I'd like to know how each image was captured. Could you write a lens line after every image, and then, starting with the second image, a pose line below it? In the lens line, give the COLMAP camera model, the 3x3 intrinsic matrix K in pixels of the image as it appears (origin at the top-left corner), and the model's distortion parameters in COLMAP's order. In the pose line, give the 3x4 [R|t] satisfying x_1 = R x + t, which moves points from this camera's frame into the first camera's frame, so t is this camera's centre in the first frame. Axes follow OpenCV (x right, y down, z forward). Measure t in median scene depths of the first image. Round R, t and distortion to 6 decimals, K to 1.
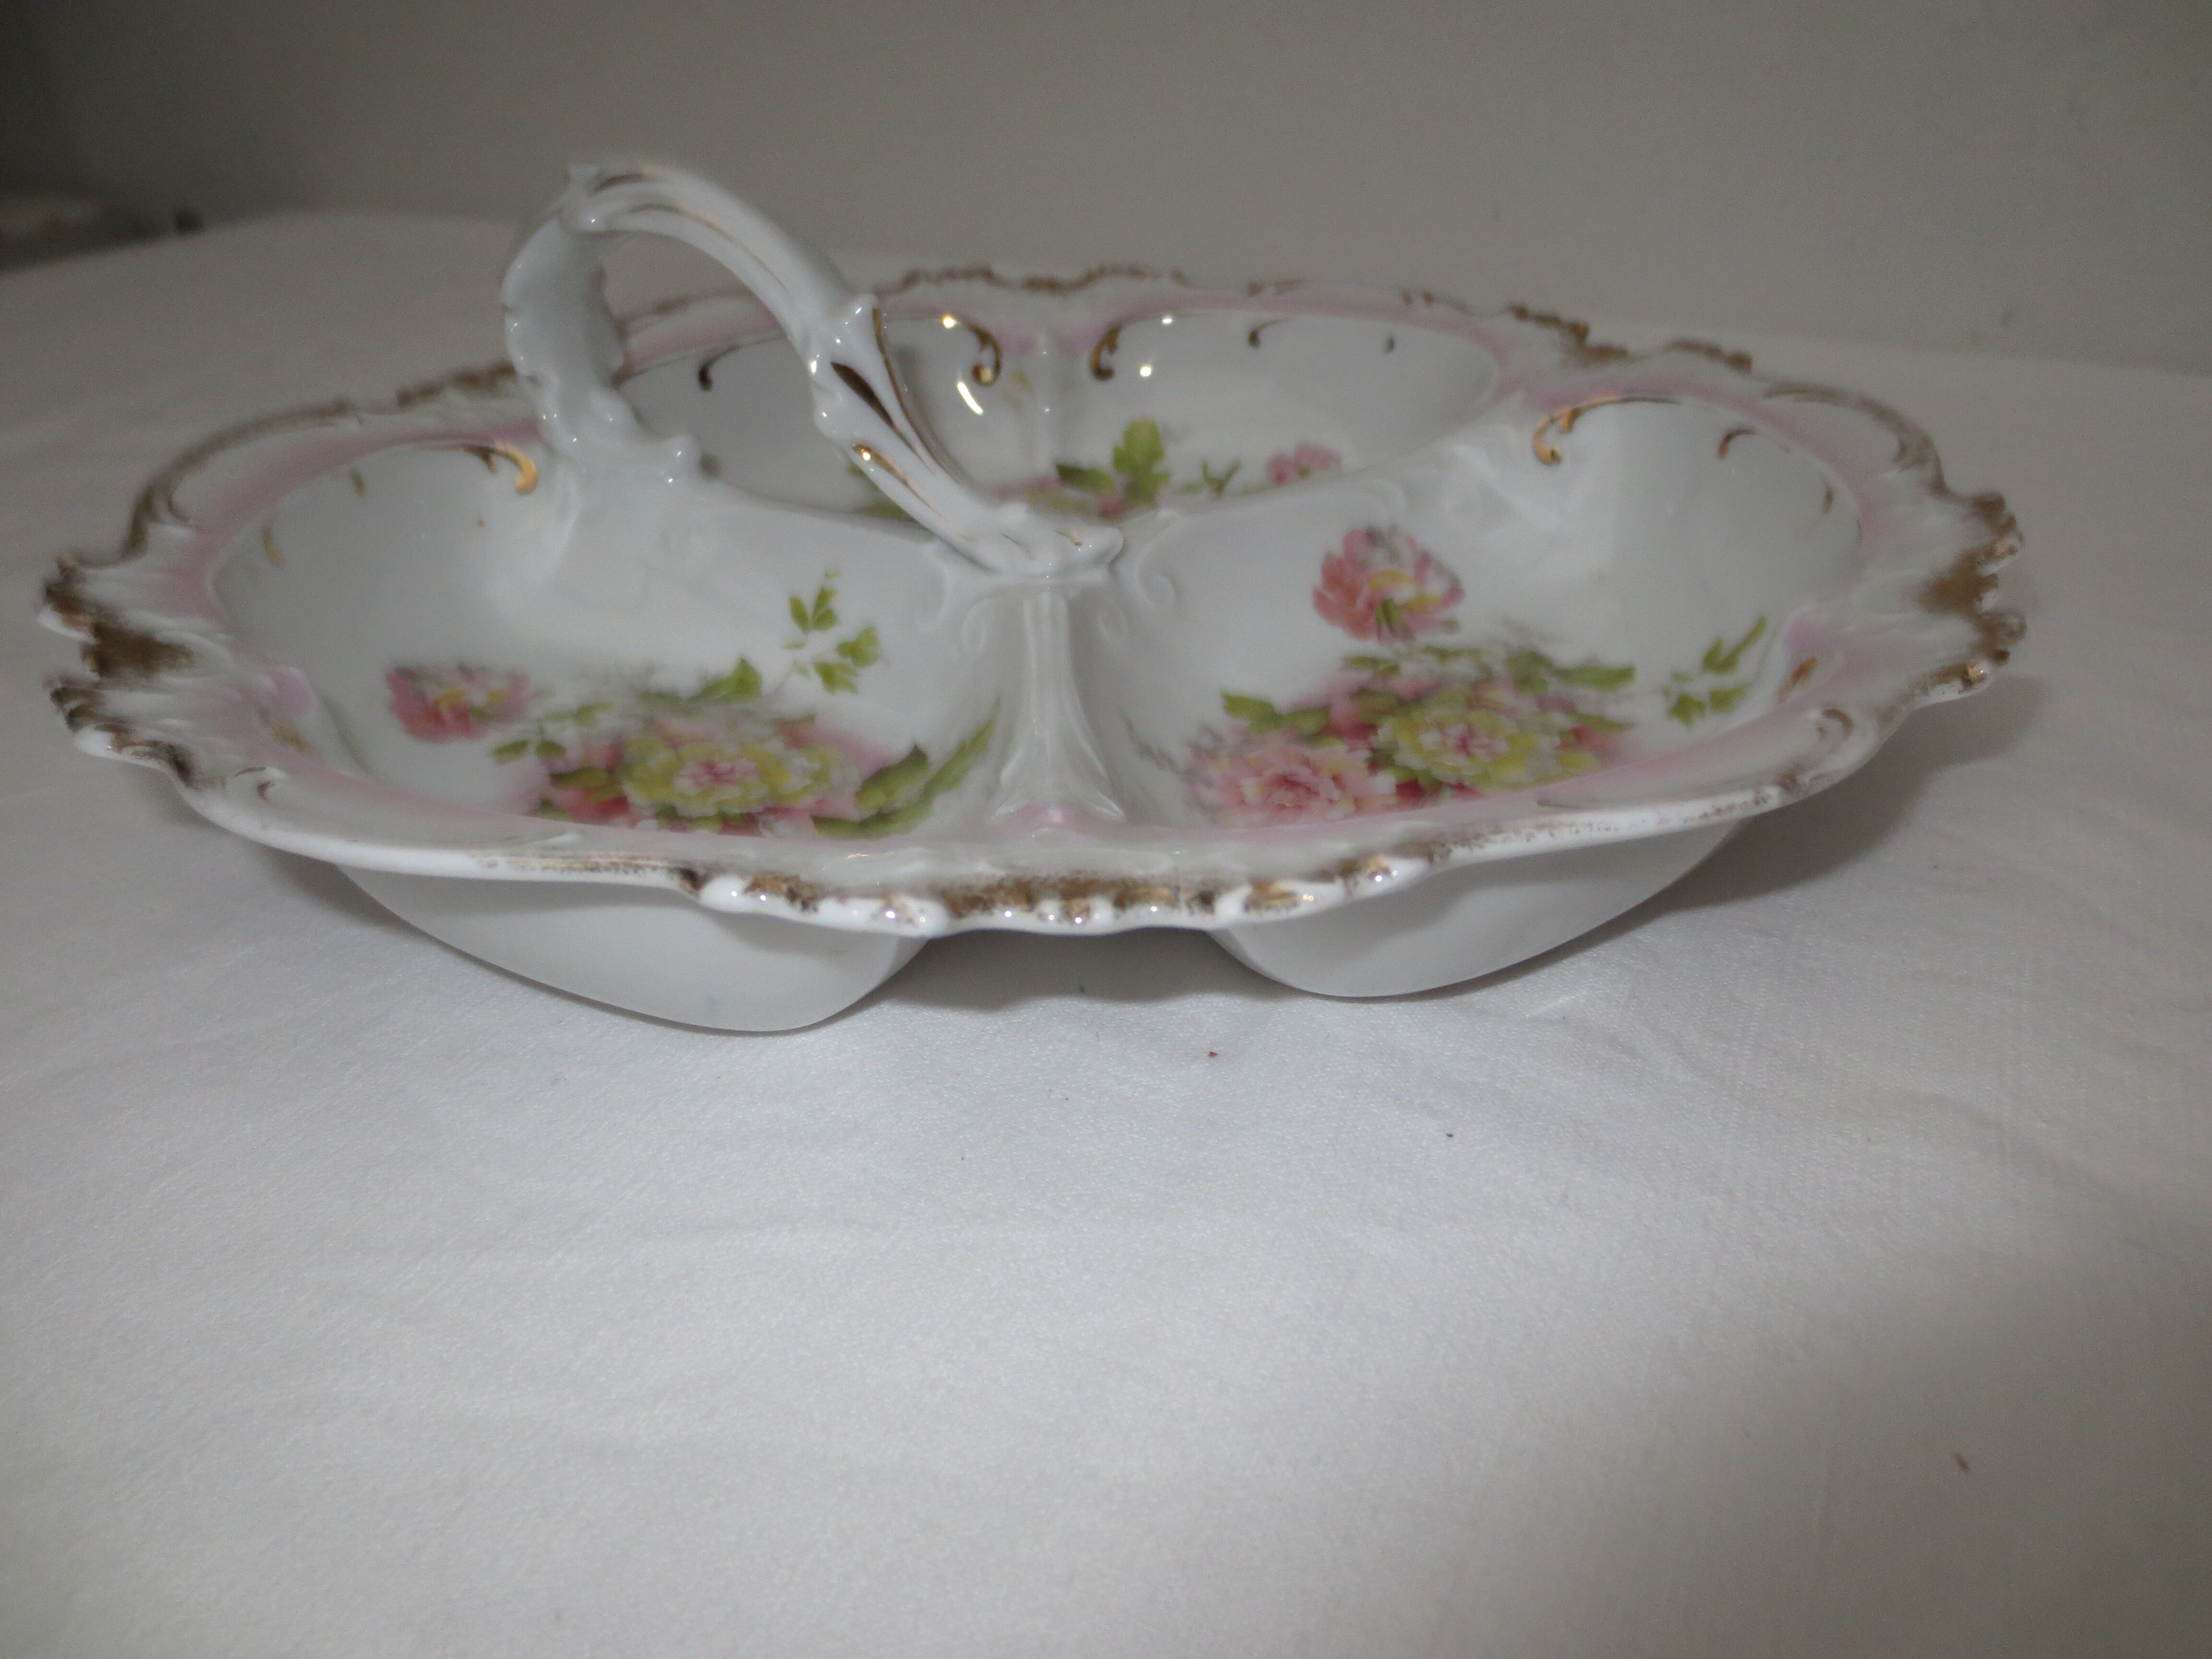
lens RADIAL K [[1555.9, 0, 1109.7], [0, 1555.9, 810.8], [0, 0, 1]] dist [-0.022500, 0.016508]
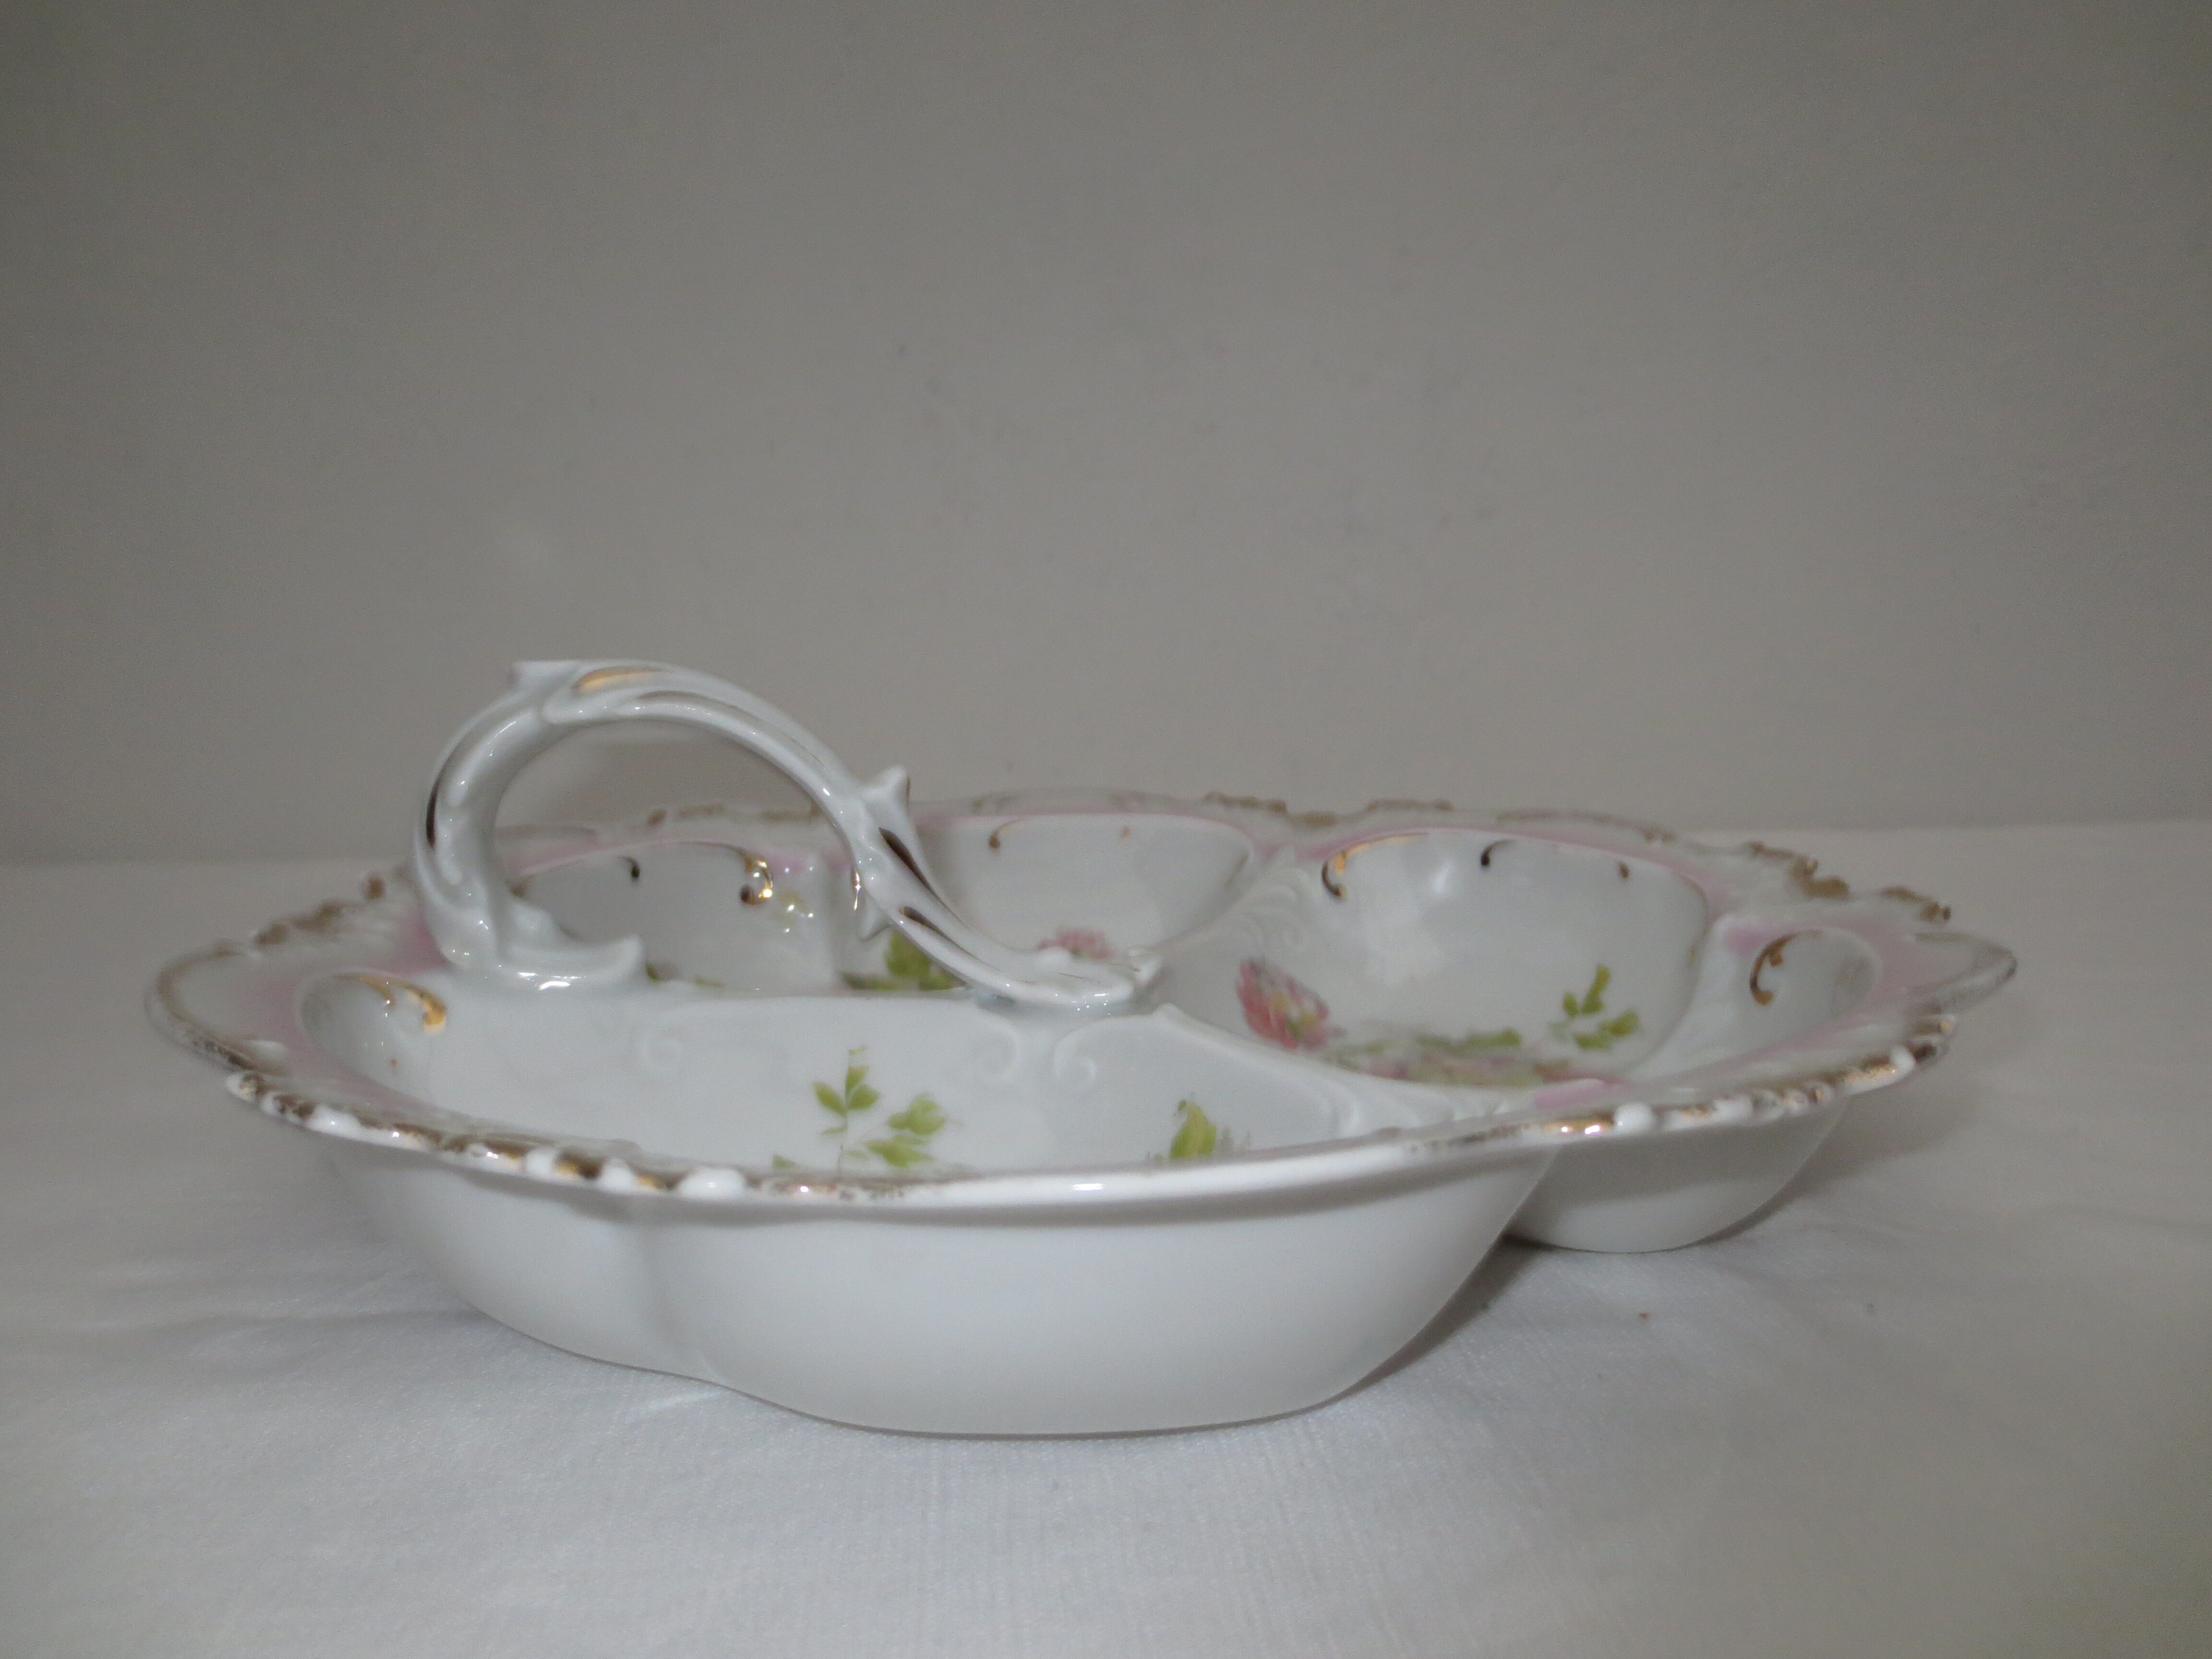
lens RADIAL K [[1555.9, 0, 1107.5], [0, 1555.9, 827.8], [0, 0, 1]] dist [-0.022500, 0.016508]
pose [[0.842647, -0.058571, 0.535272, -0.604534], [0.258044, 0.916411, -0.305947, 0.055909], [-0.472610, 0.395929, 0.787325, 0.137613]]
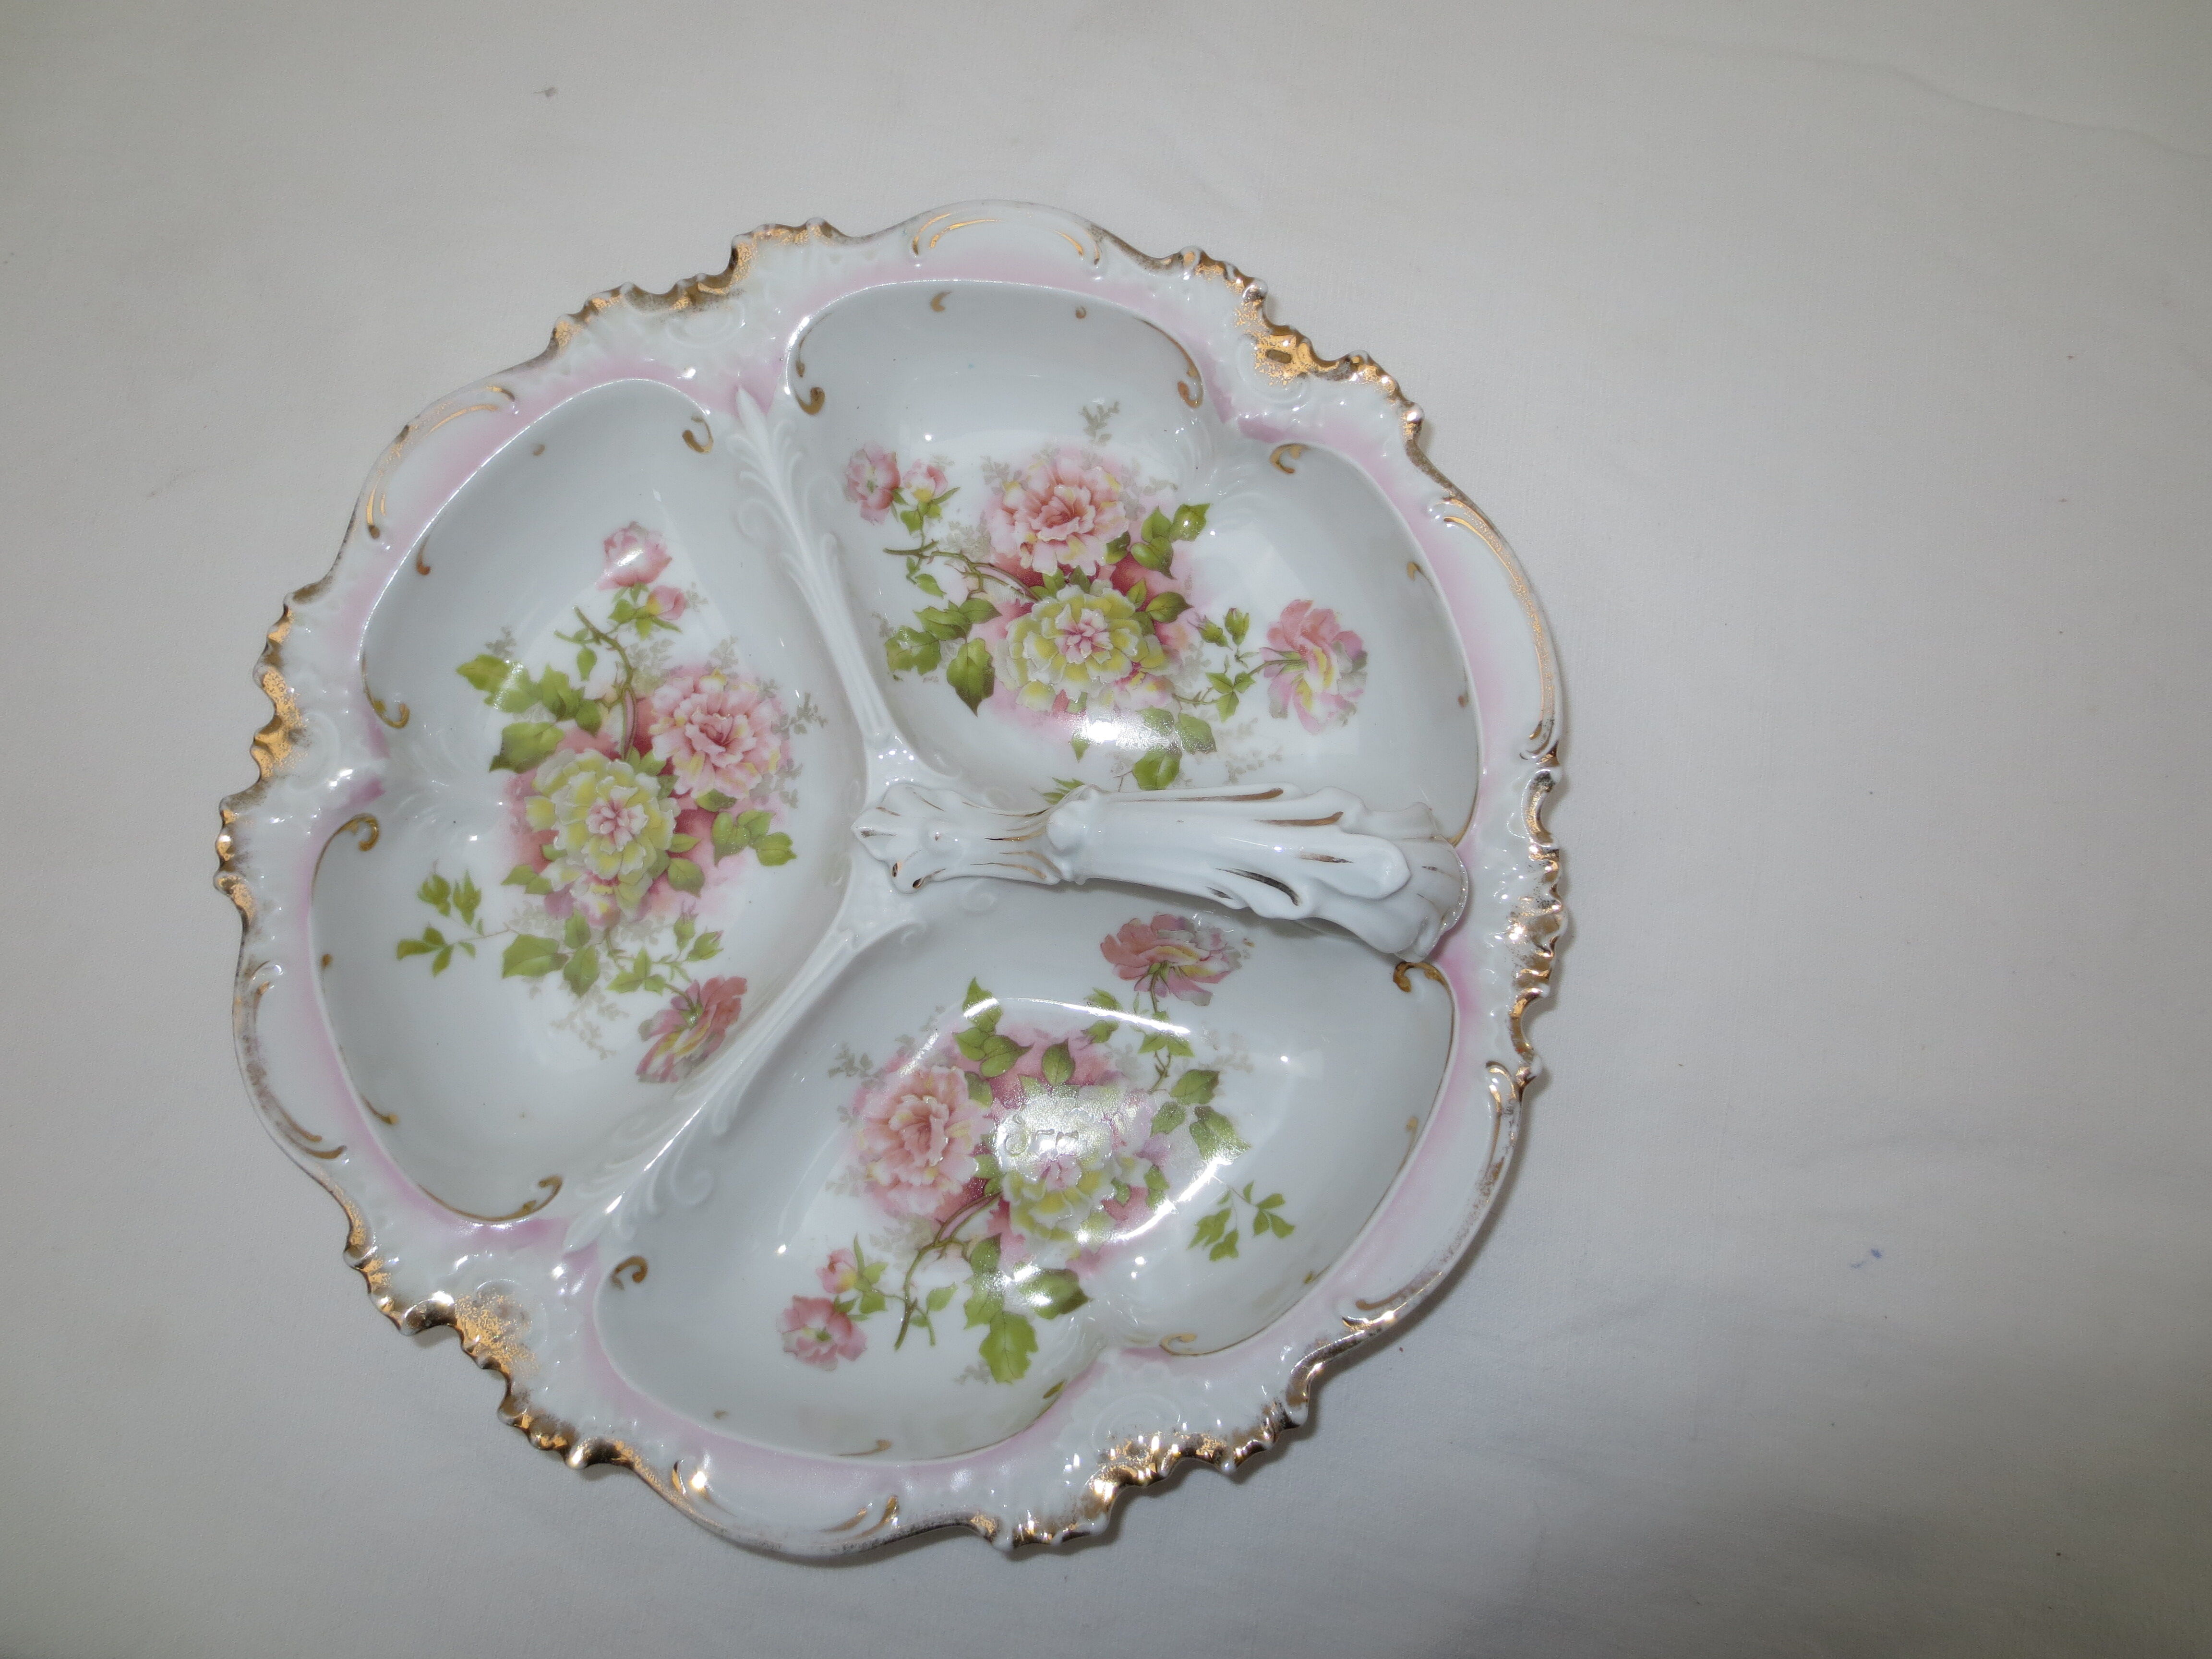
lens RADIAL K [[1555.9, 0, 1094.9], [0, 1555.9, 825.7], [0, 0, 1]] dist [-0.022500, 0.016508]
pose [[-0.943338, 0.329909, -0.035674, -0.142422], [-0.143725, -0.309317, 0.940035, -1.454813], [0.299091, 0.891899, 0.339207, 0.623480]]
